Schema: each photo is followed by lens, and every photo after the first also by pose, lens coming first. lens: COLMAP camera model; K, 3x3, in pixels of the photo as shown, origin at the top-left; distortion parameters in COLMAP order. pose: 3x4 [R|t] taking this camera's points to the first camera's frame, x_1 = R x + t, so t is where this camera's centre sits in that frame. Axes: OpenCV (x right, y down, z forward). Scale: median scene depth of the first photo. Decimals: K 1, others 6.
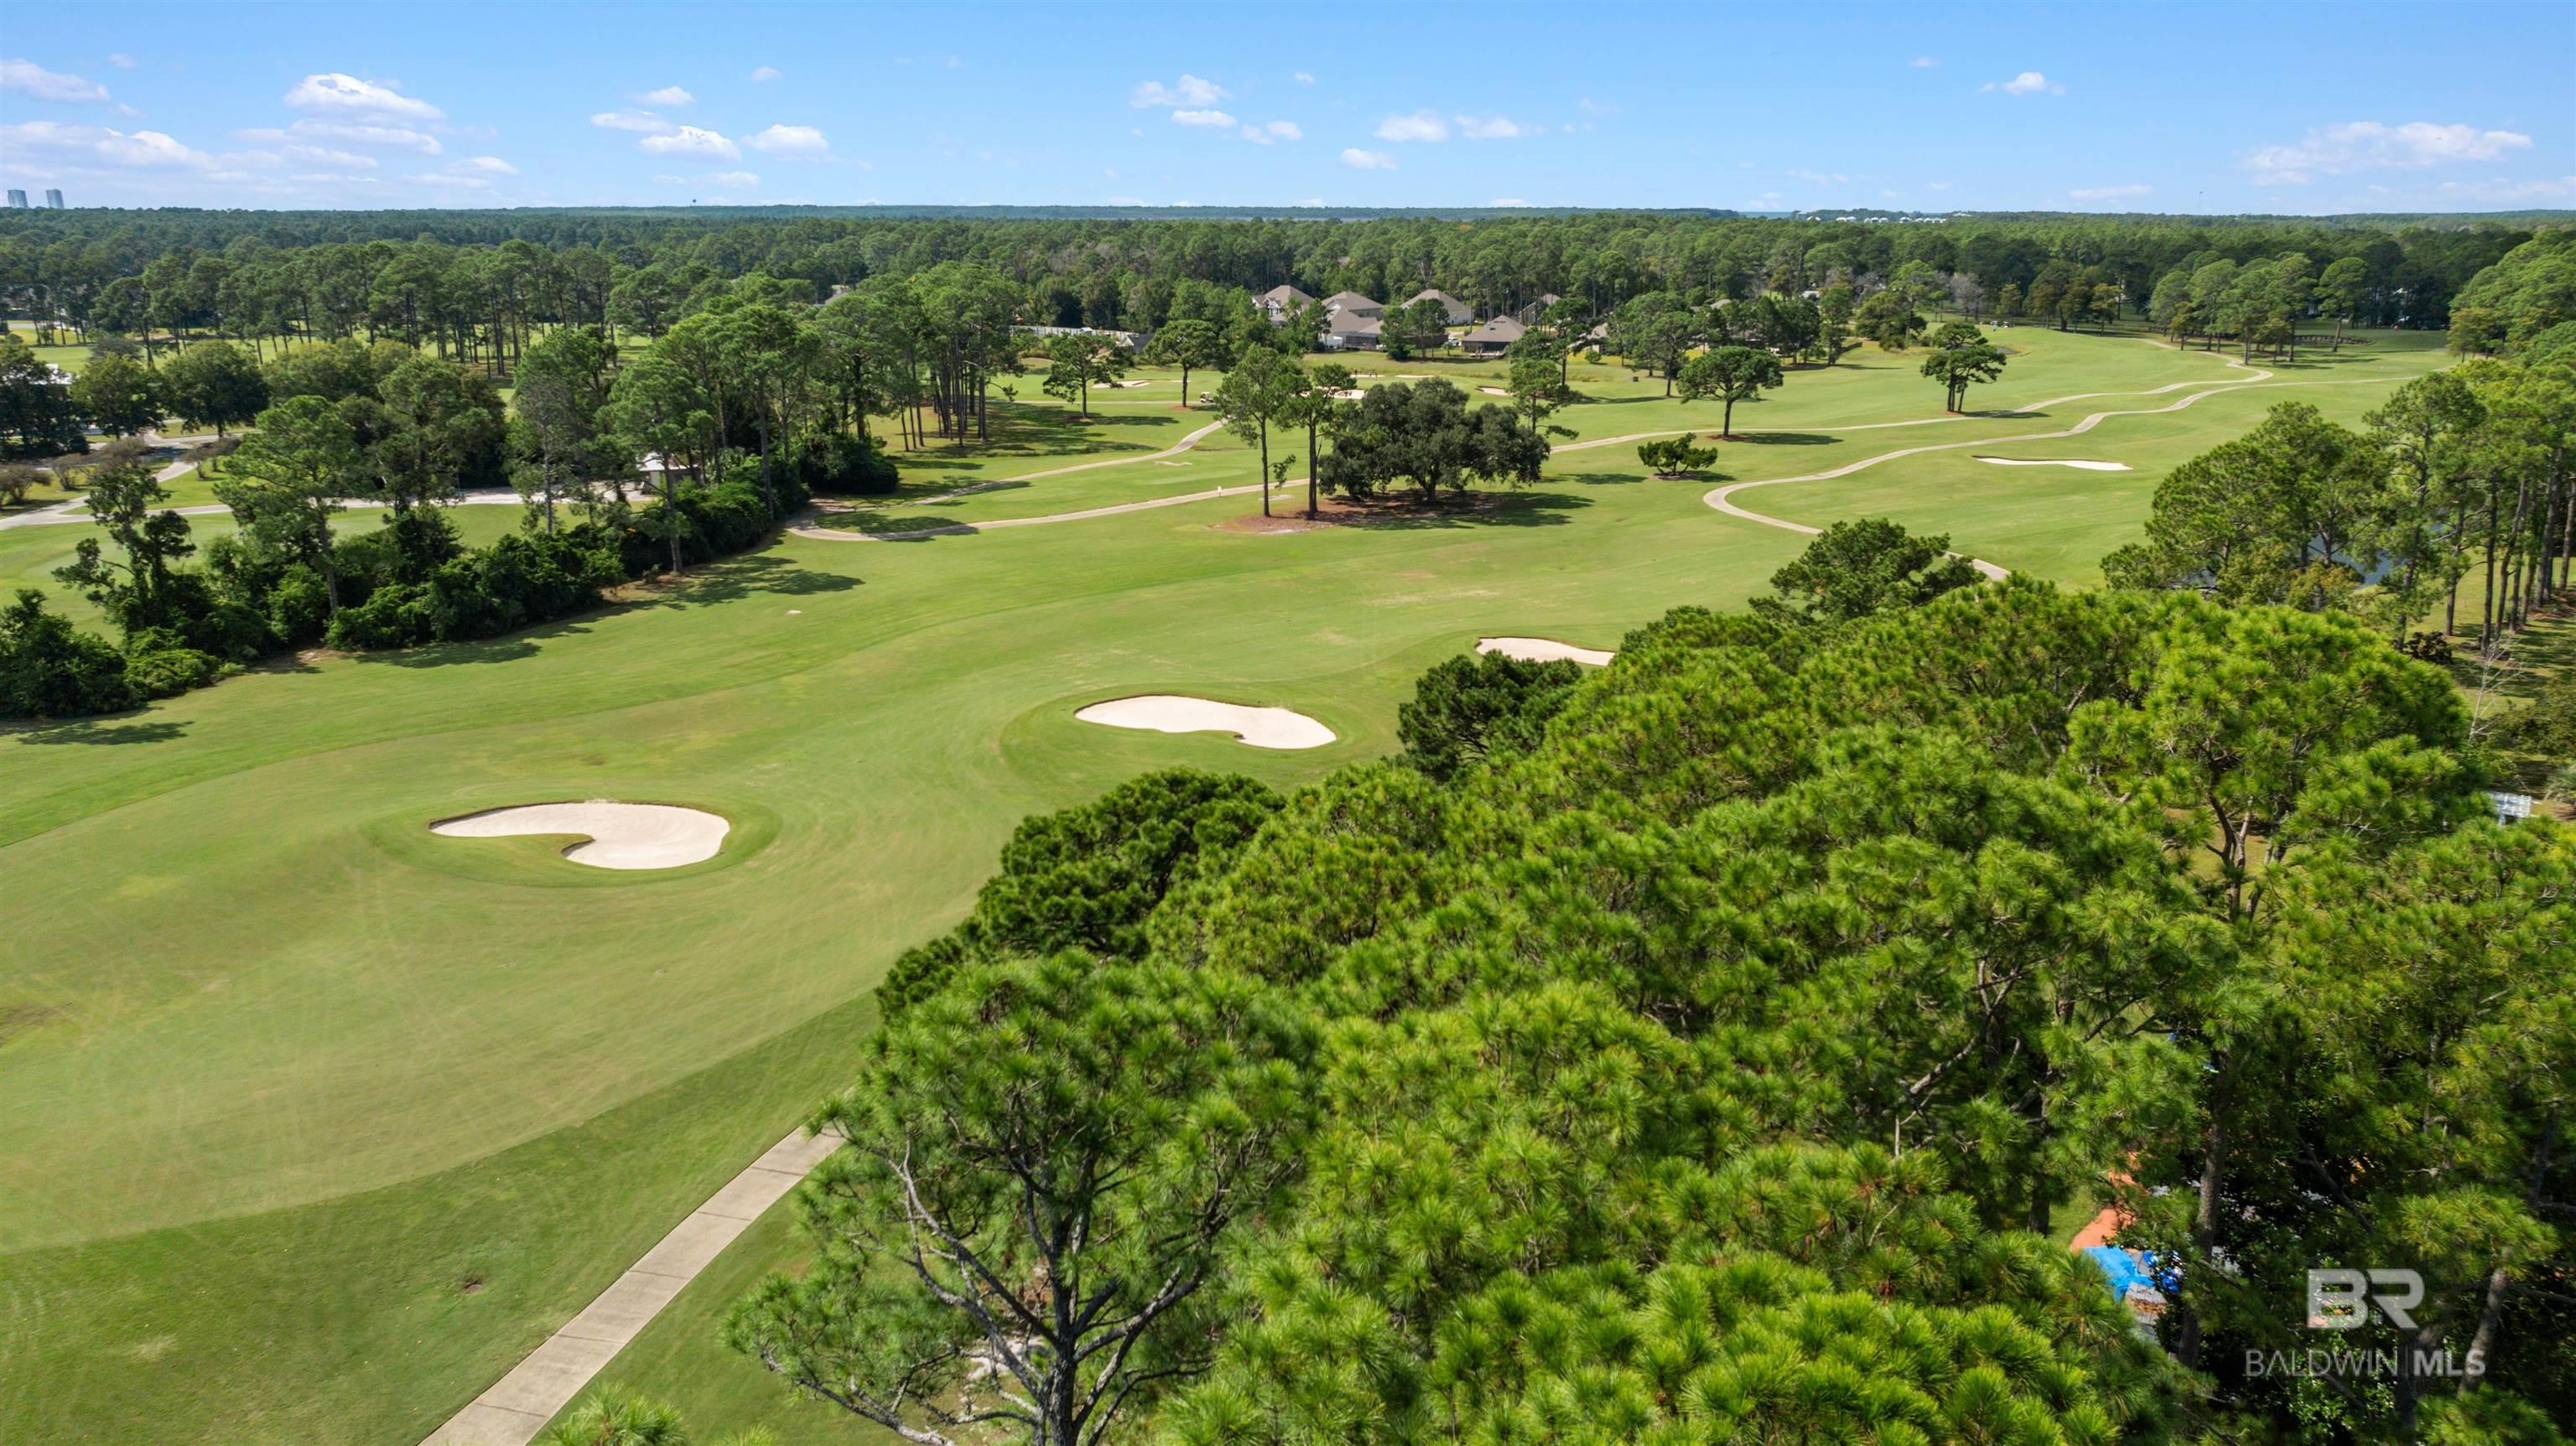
lens RADIAL K [[1840.0, 0, 1288.0], [0, 1840.0, 723.0], [0, 0, 1]] dist [0.004610, 0.002217]
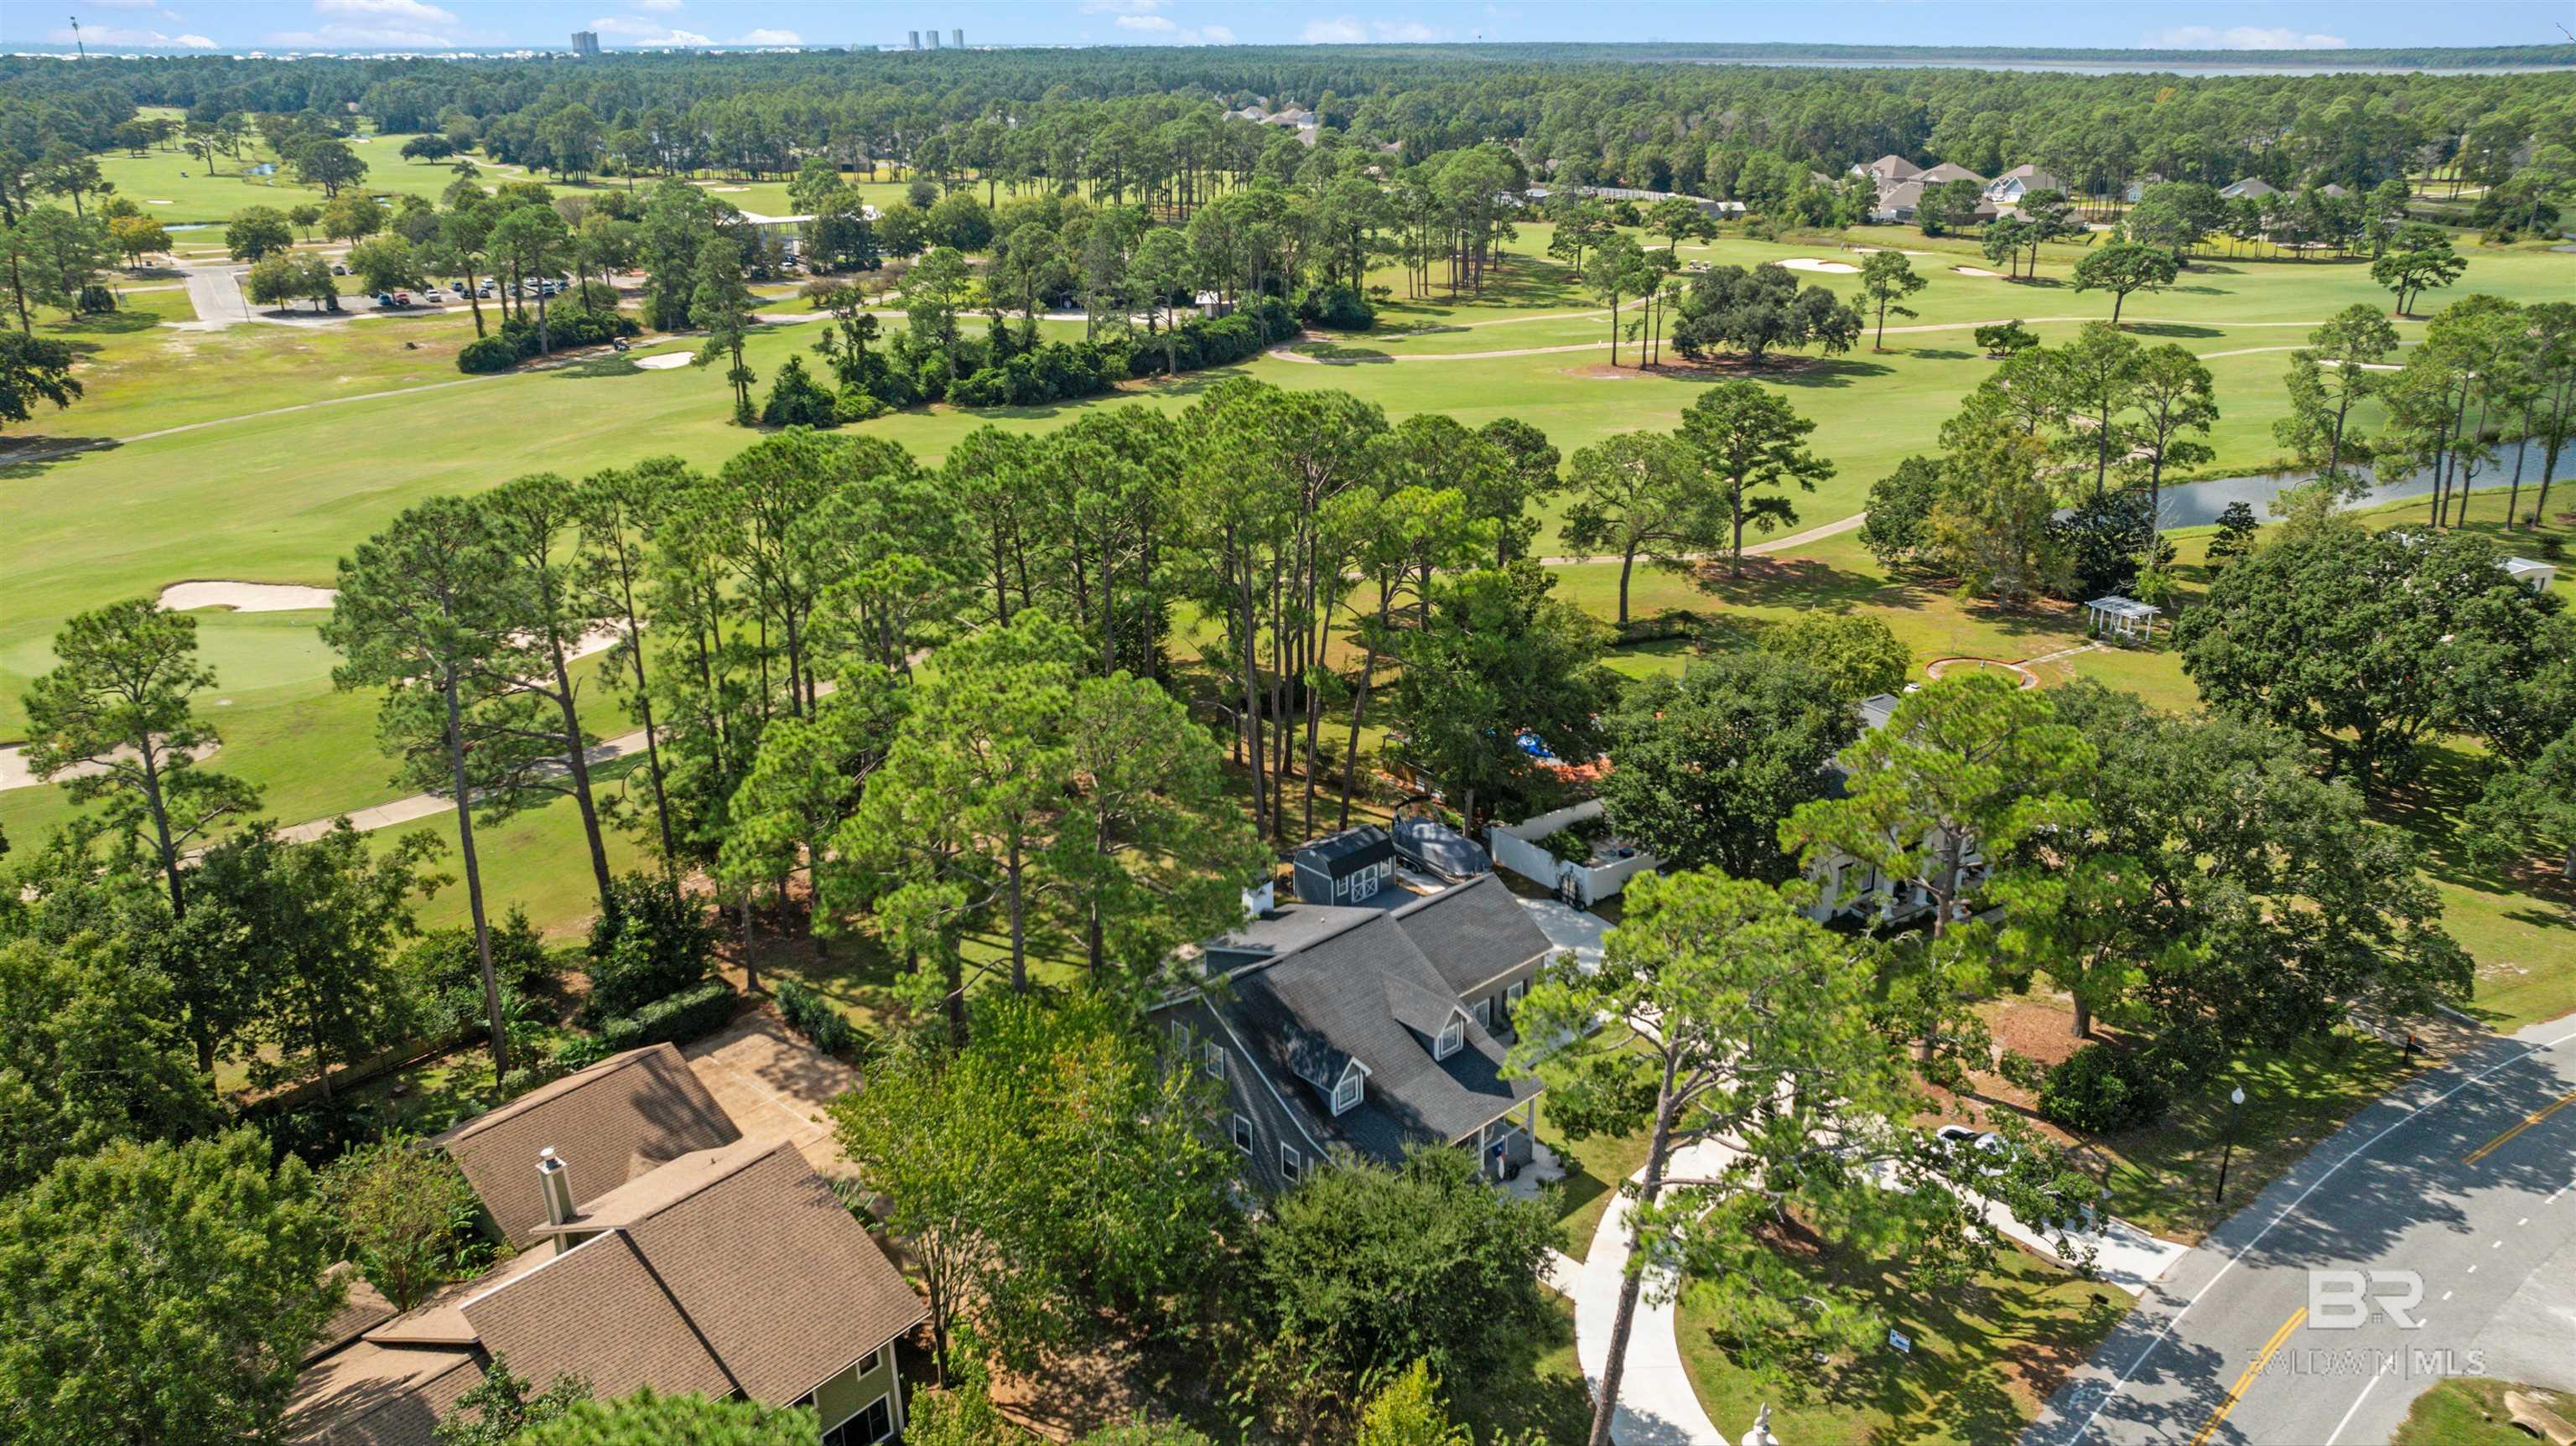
lens RADIAL K [[1840.0, 0, 1288.0], [0, 1840.0, 723.0], [0, 0, 1]] dist [0.004610, 0.002217]
pose [[0.916983, 0.140559, -0.373342, 0.341883], [-0.109080, 0.988550, 0.104263, 0.030528], [0.383723, -0.054883, 0.921816, -0.342139]]
